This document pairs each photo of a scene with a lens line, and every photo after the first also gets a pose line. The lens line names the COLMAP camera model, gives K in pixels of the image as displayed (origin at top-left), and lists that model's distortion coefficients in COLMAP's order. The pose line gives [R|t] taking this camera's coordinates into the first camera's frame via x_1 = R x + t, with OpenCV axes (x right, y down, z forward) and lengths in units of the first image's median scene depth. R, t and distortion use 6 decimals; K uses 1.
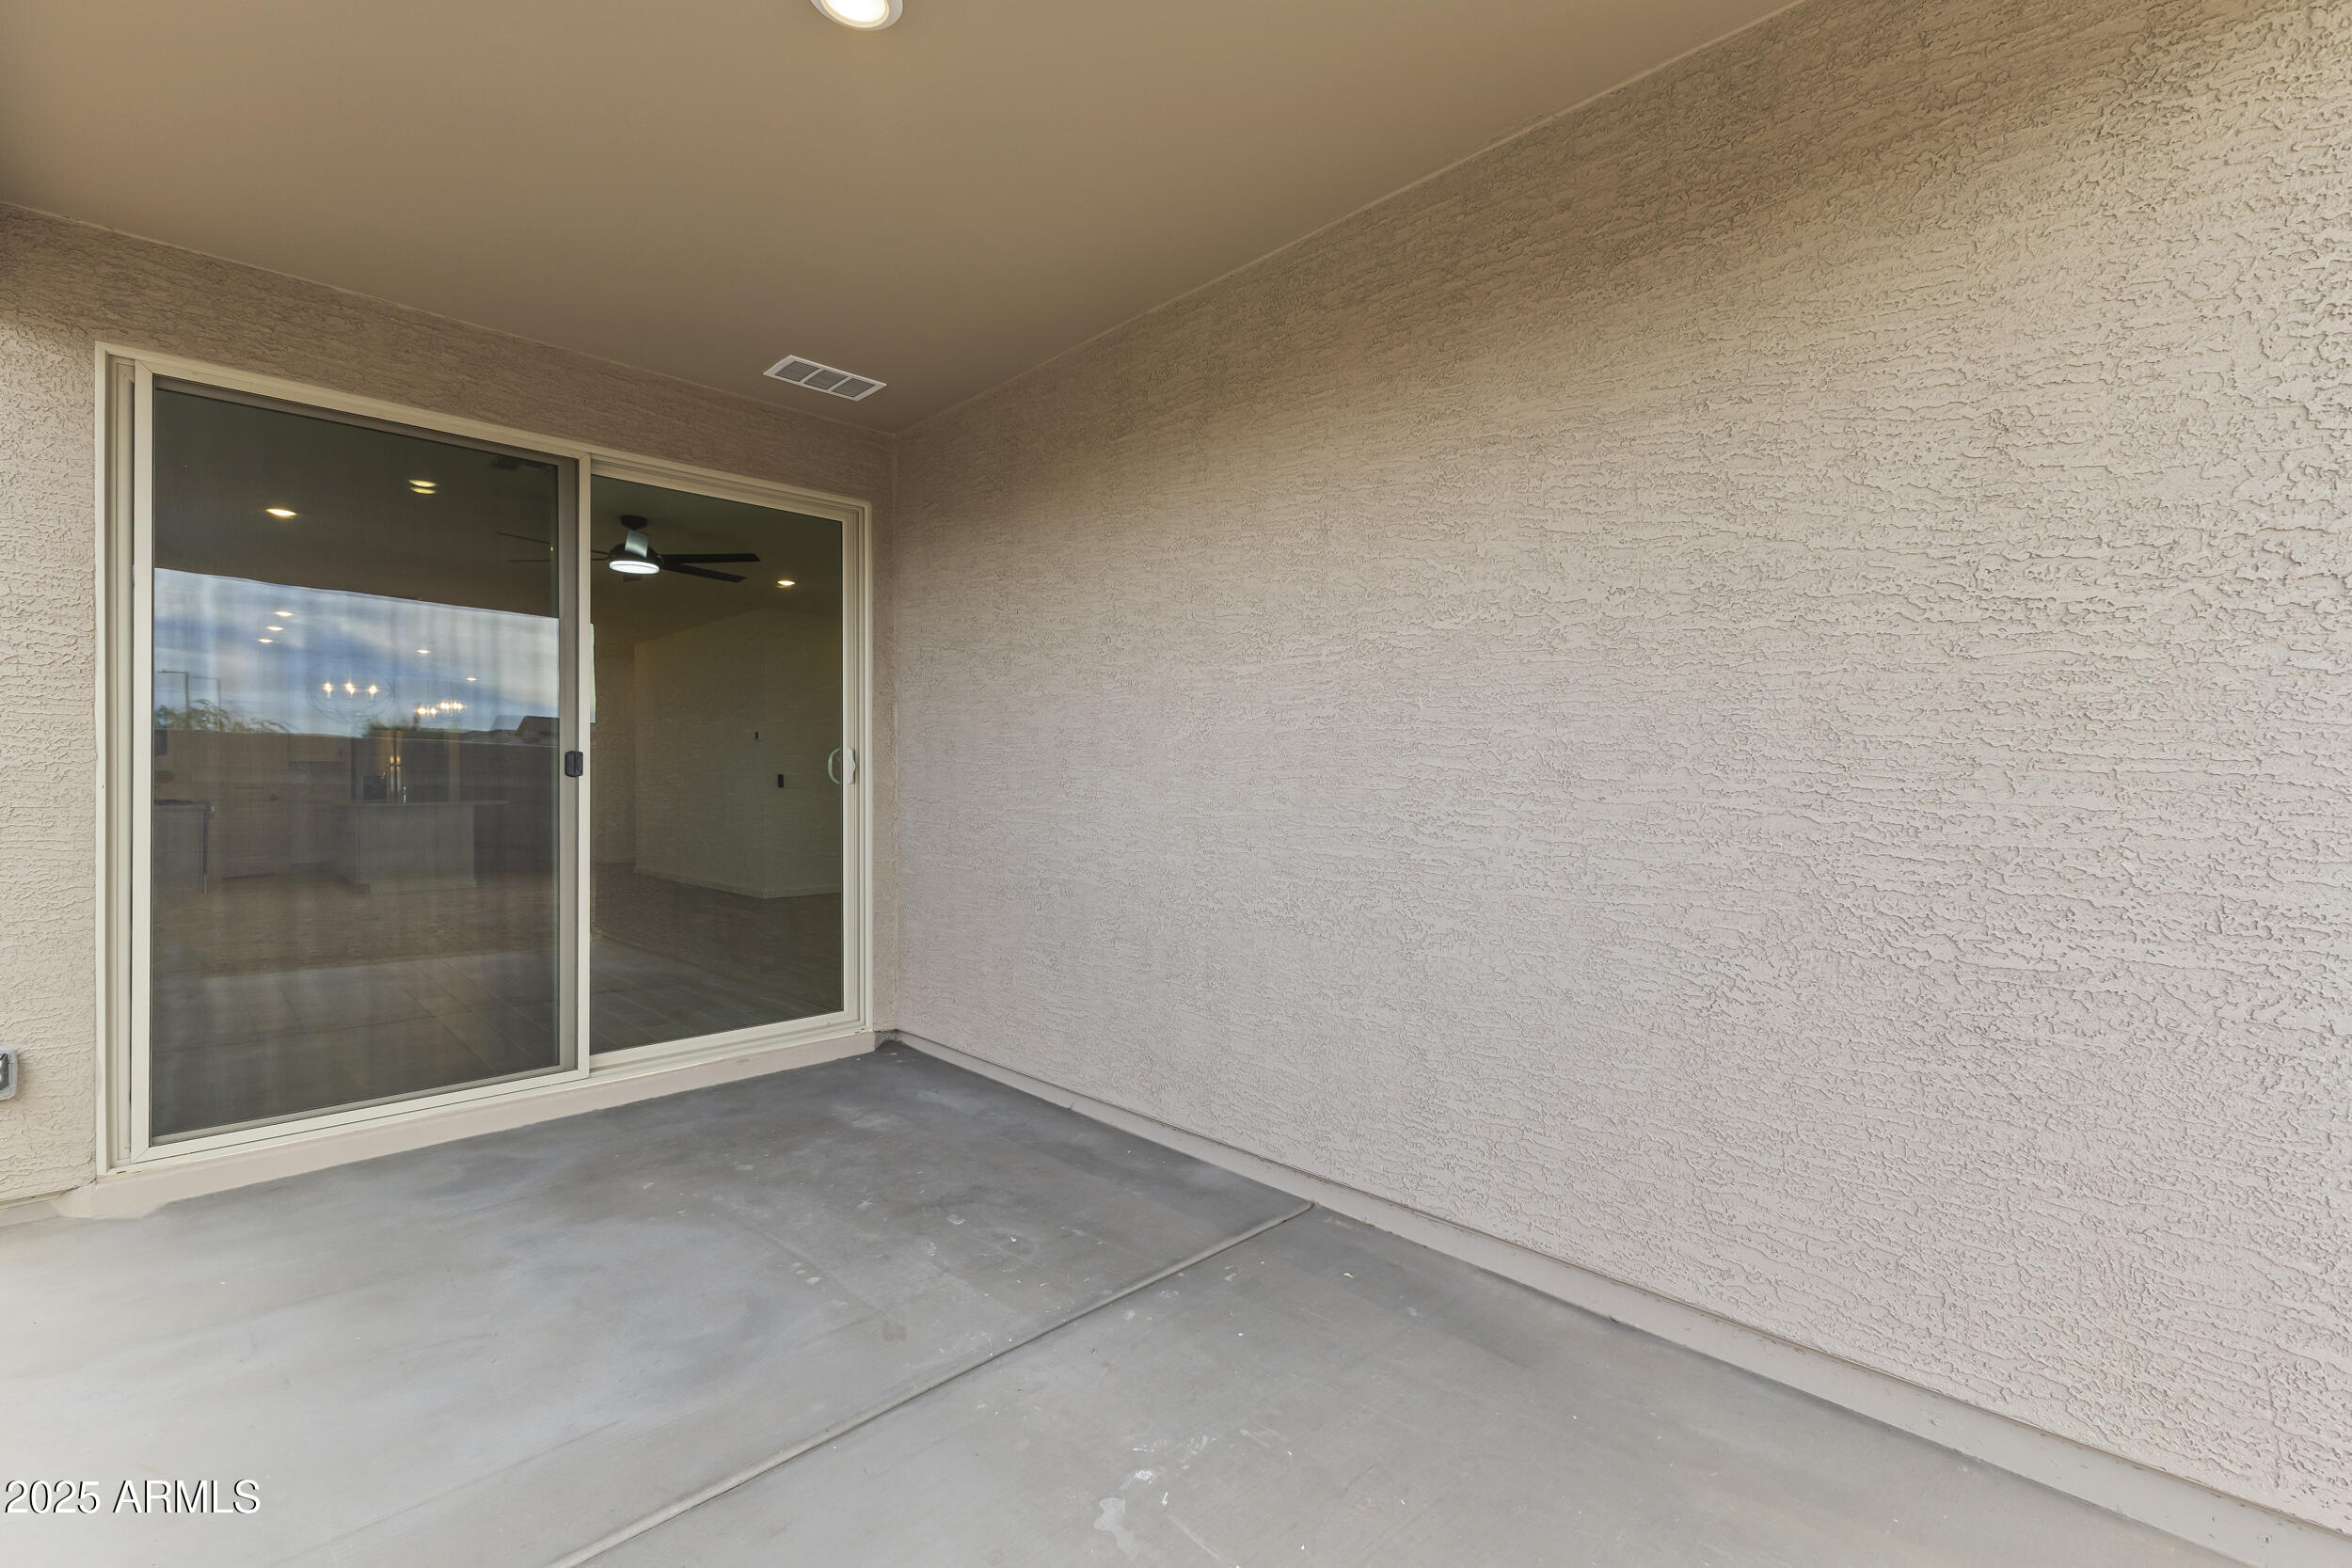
lens RADIAL K [[1008.6, 0, 1170.1], [0, 1008.6, 779.1], [0, 0, 1]] dist [0.010325, -0.003065]
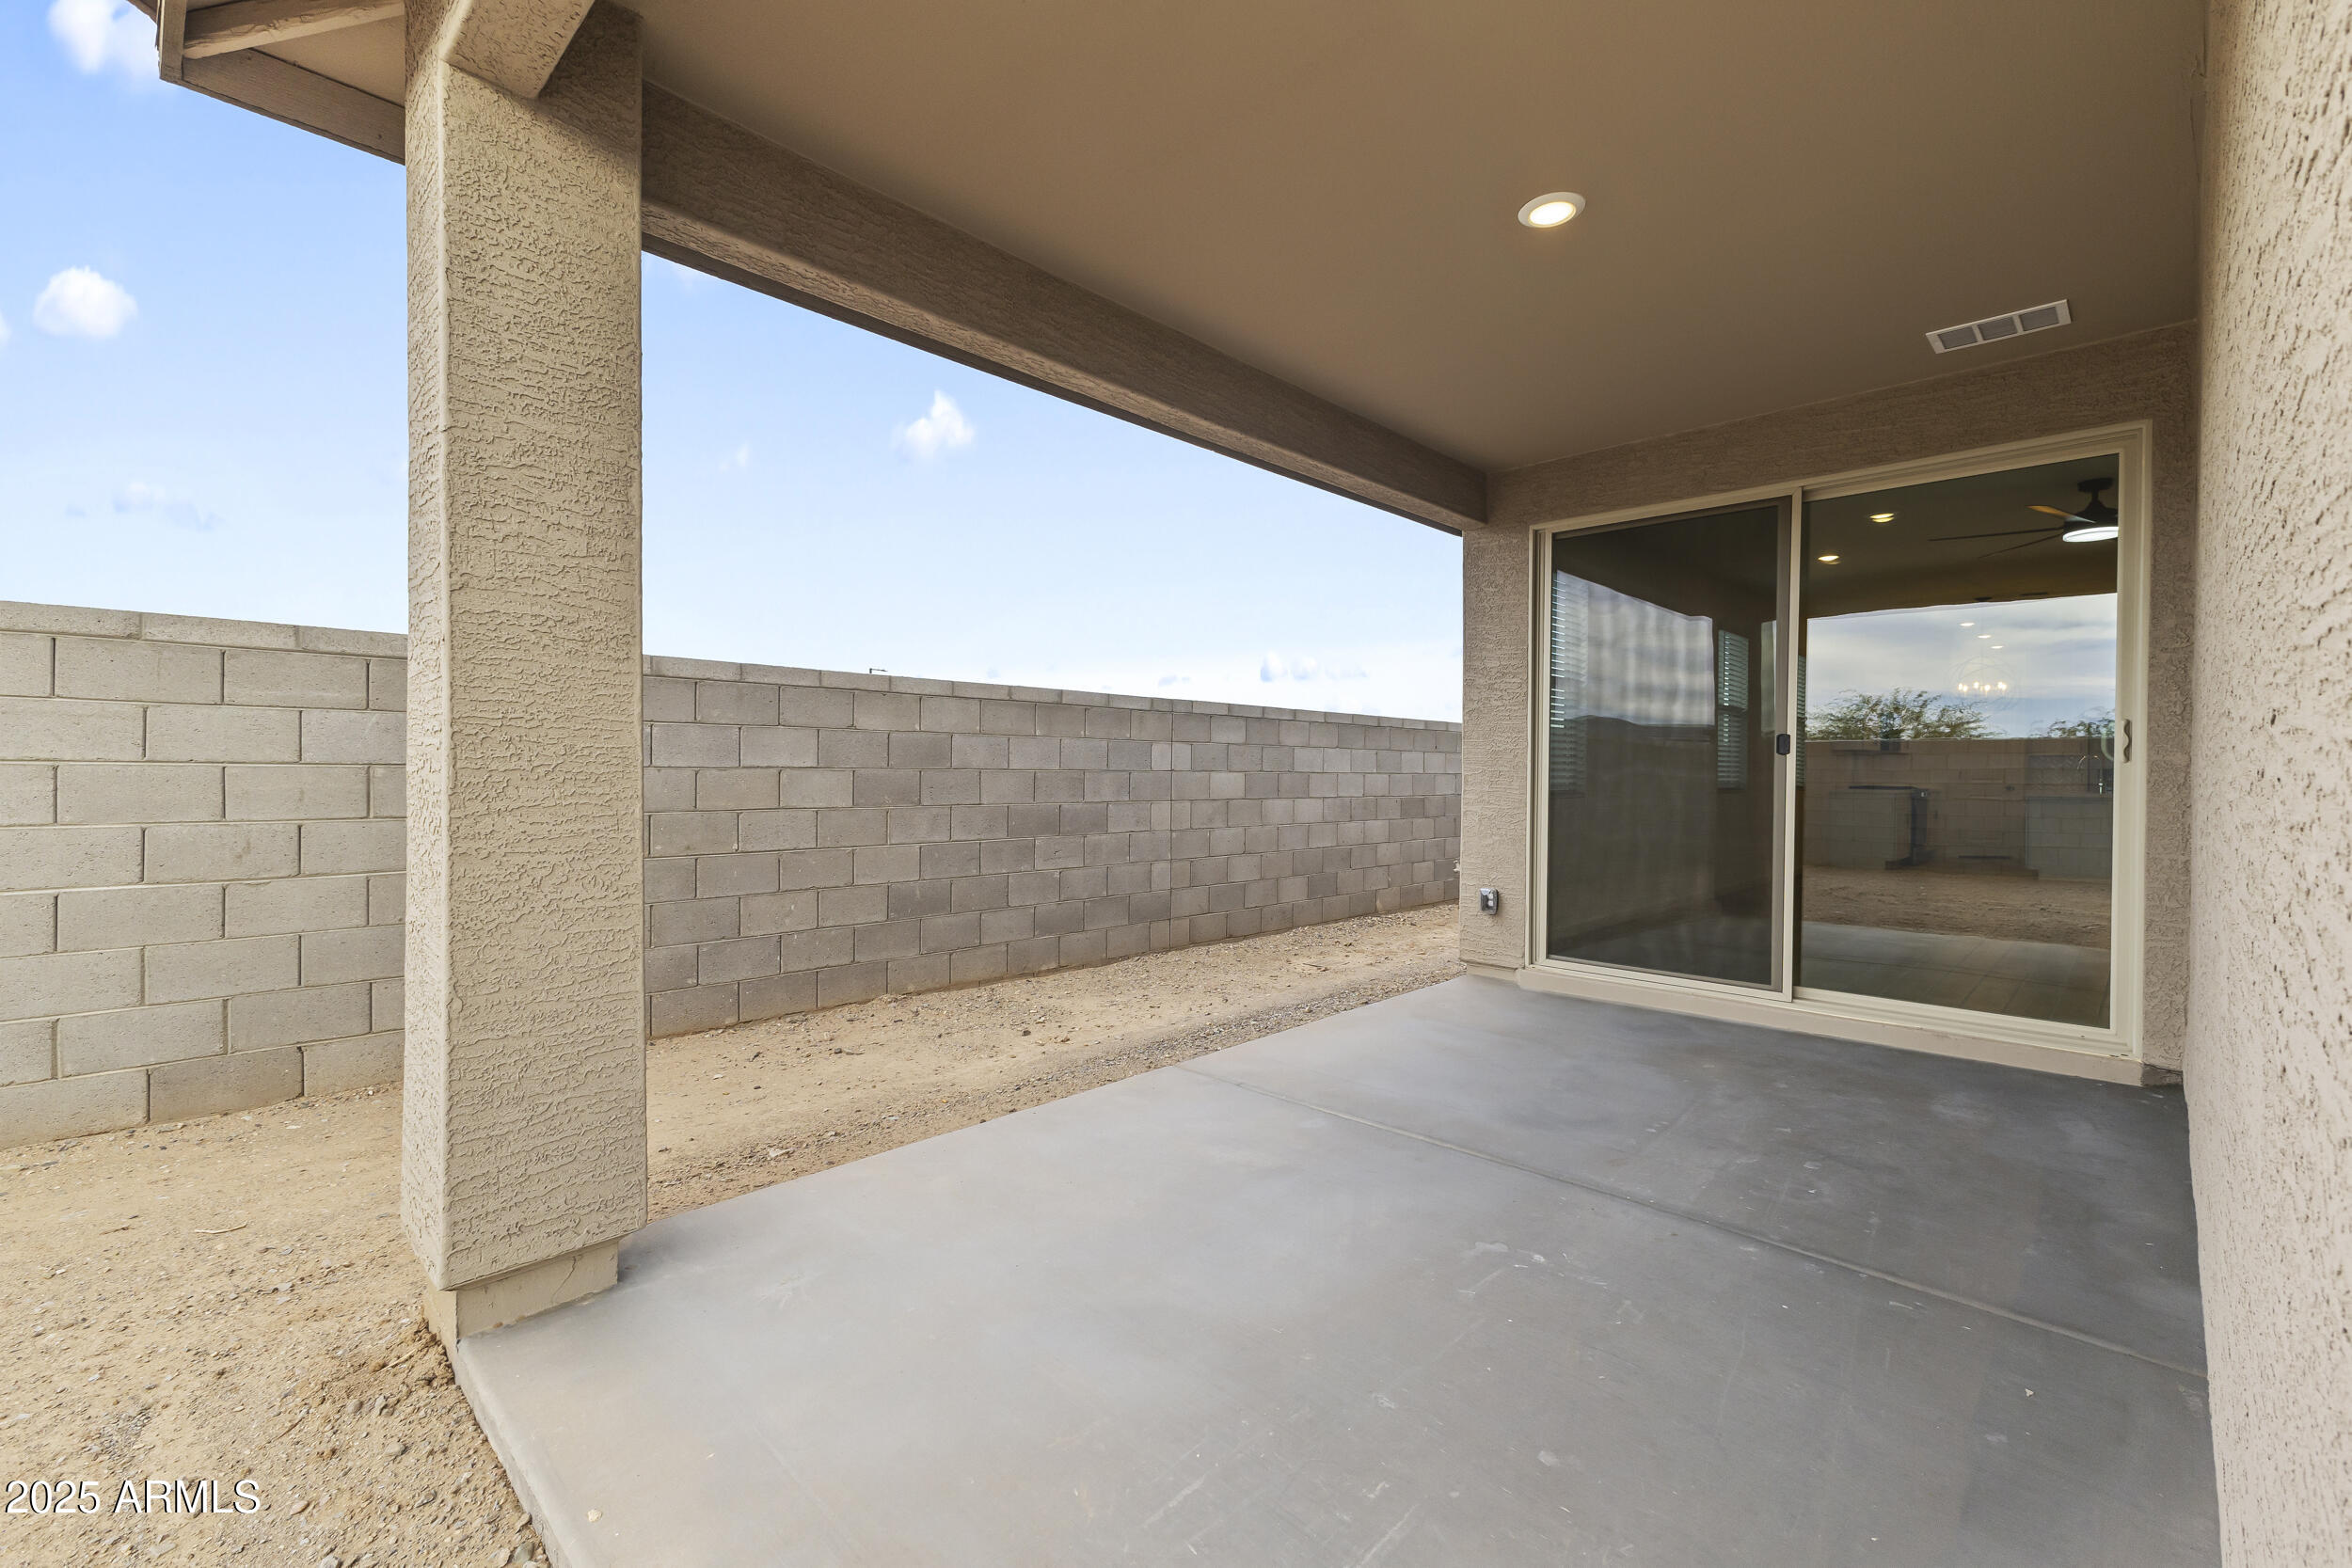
lens RADIAL K [[1008.6, 0, 1171.0], [0, 1008.6, 777.1], [0, 0, 1]] dist [0.010325, -0.003065]
pose [[0.012832, 0.008254, -0.999884, 0.775161], [-0.009336, 0.999923, 0.008135, 0.026991], [0.999874, 0.009231, 0.012908, 0.292319]]
